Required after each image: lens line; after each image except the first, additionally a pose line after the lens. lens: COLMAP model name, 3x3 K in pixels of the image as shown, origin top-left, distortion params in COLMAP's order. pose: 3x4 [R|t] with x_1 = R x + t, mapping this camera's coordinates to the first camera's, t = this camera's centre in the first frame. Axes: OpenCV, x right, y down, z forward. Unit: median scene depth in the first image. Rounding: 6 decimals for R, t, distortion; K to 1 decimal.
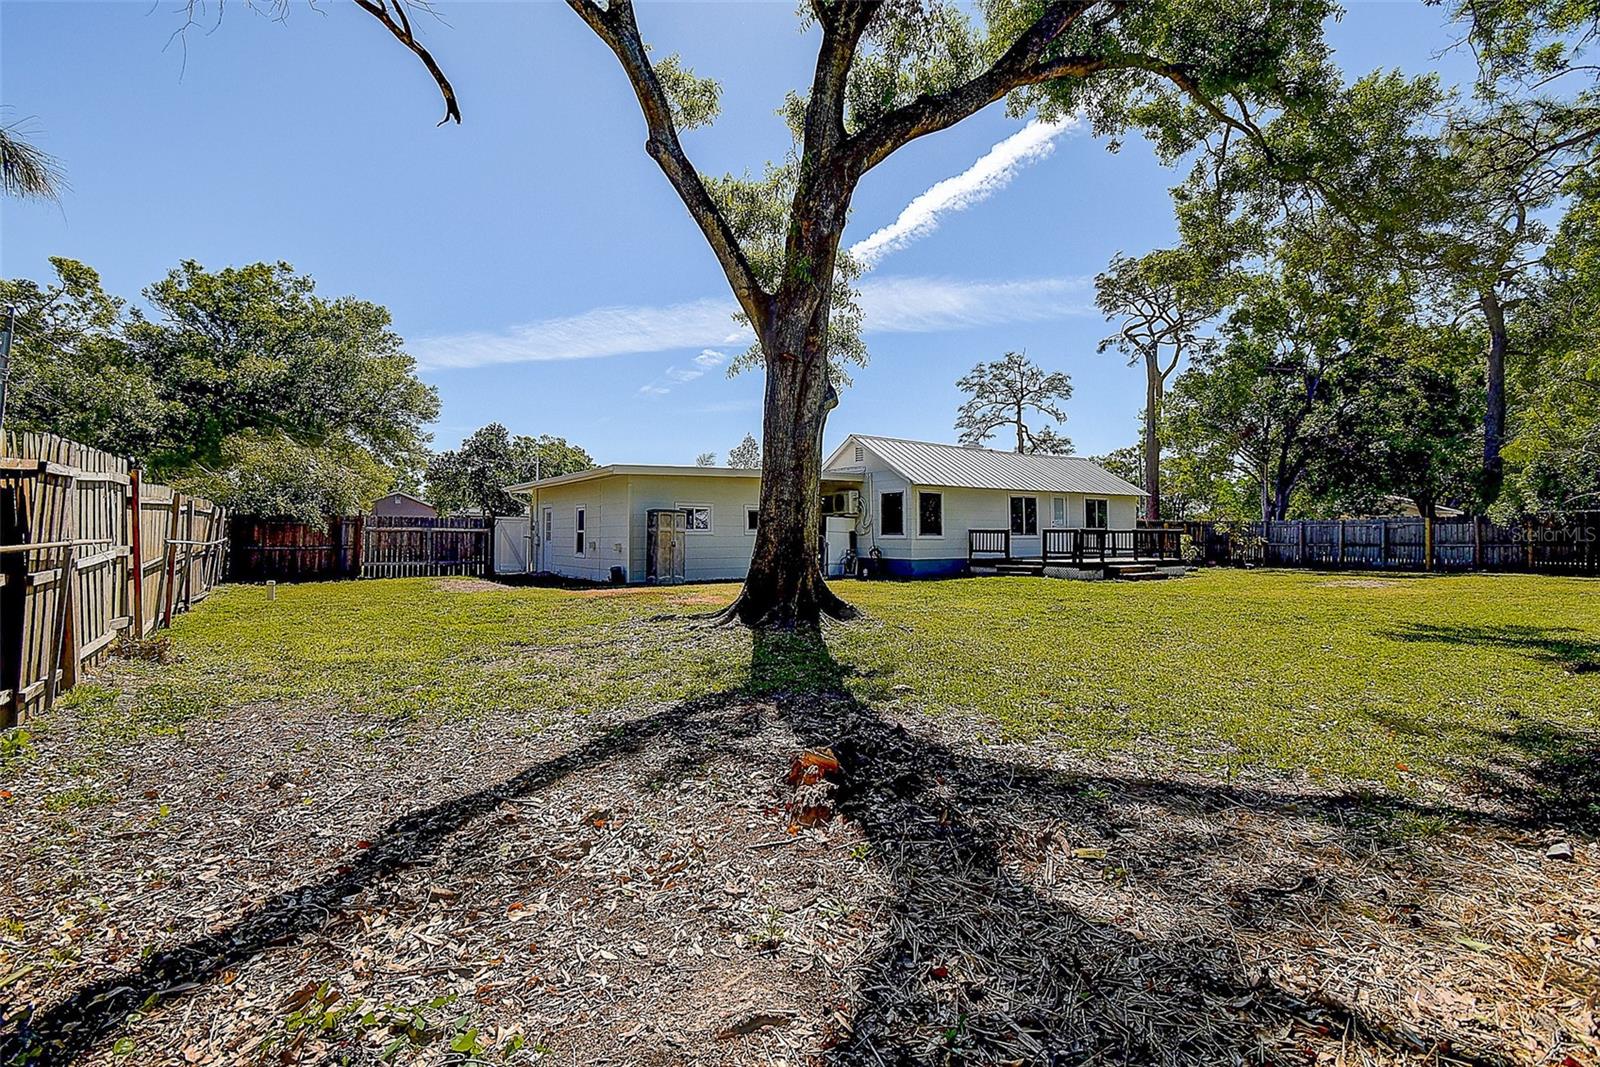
lens RADIAL K [[726.8, 0, 790.0], [0, 726.8, 519.5], [0, 0, 1]] dist [0.029580, -0.024060]
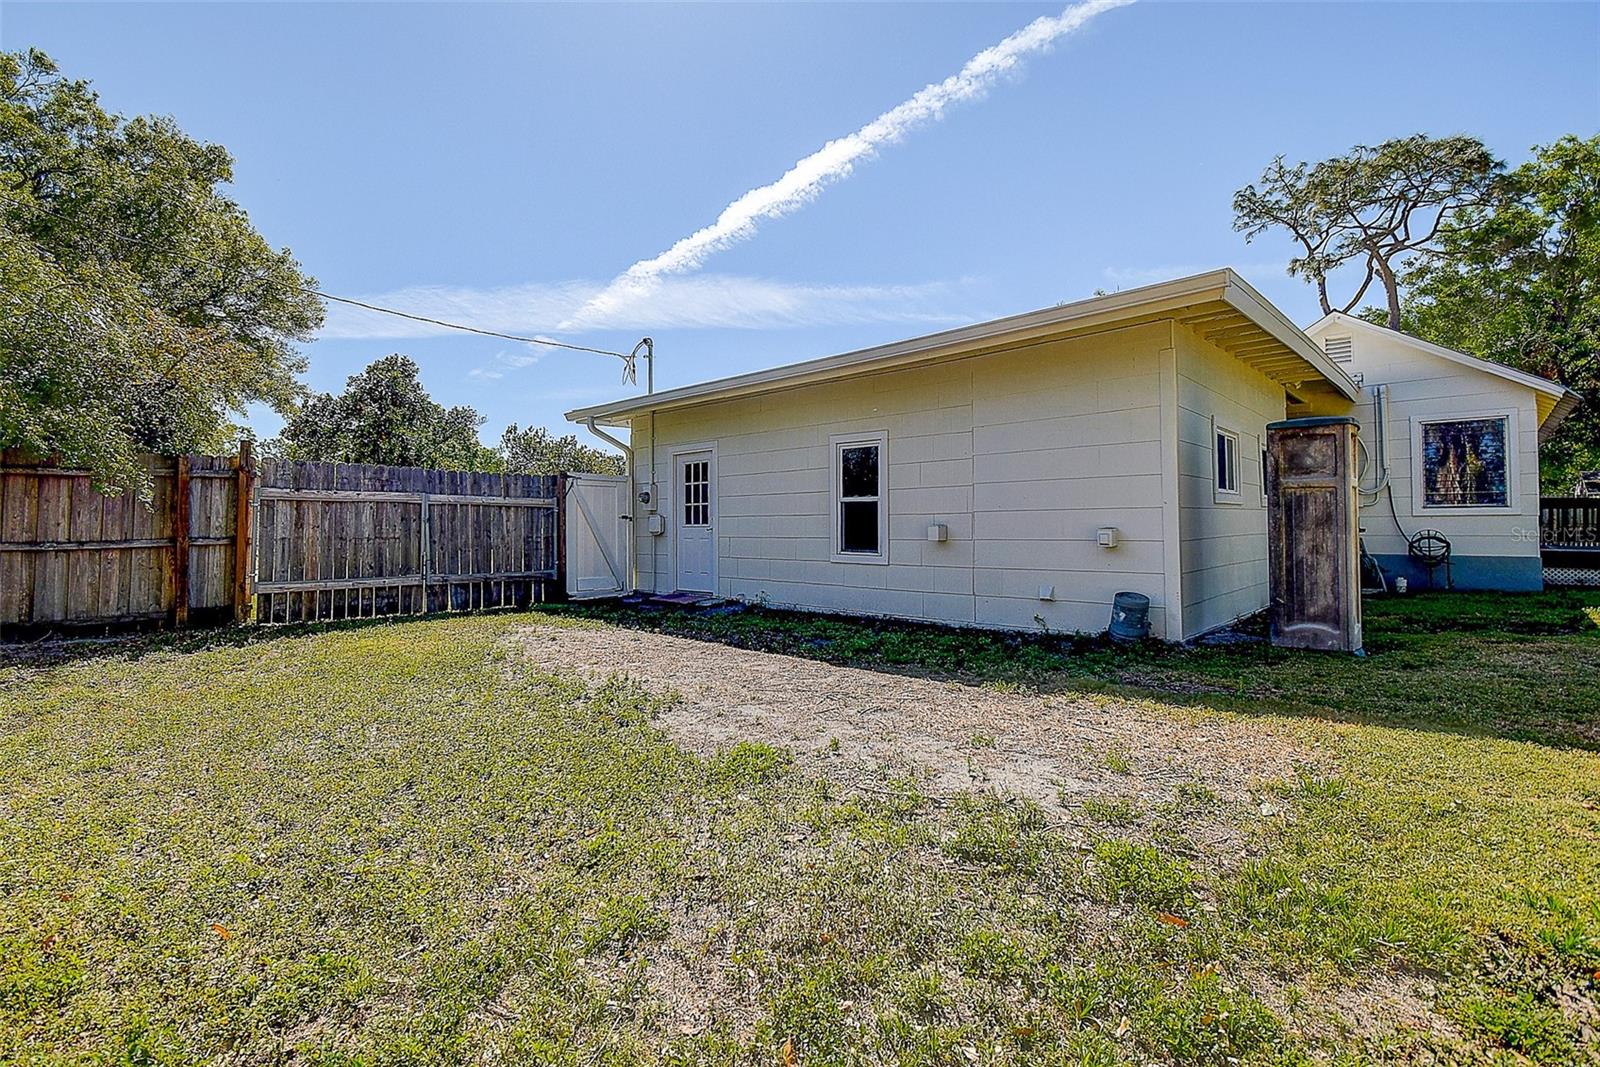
lens RADIAL K [[726.8, 0, 790.0], [0, 726.8, 519.5], [0, 0, 1]] dist [0.029580, -0.024060]
pose [[0.982730, -0.003158, 0.185019, -0.234272], [-0.000291, 0.999827, 0.018612, 0.011380], [-0.185046, -0.018344, 0.982559, 0.355302]]
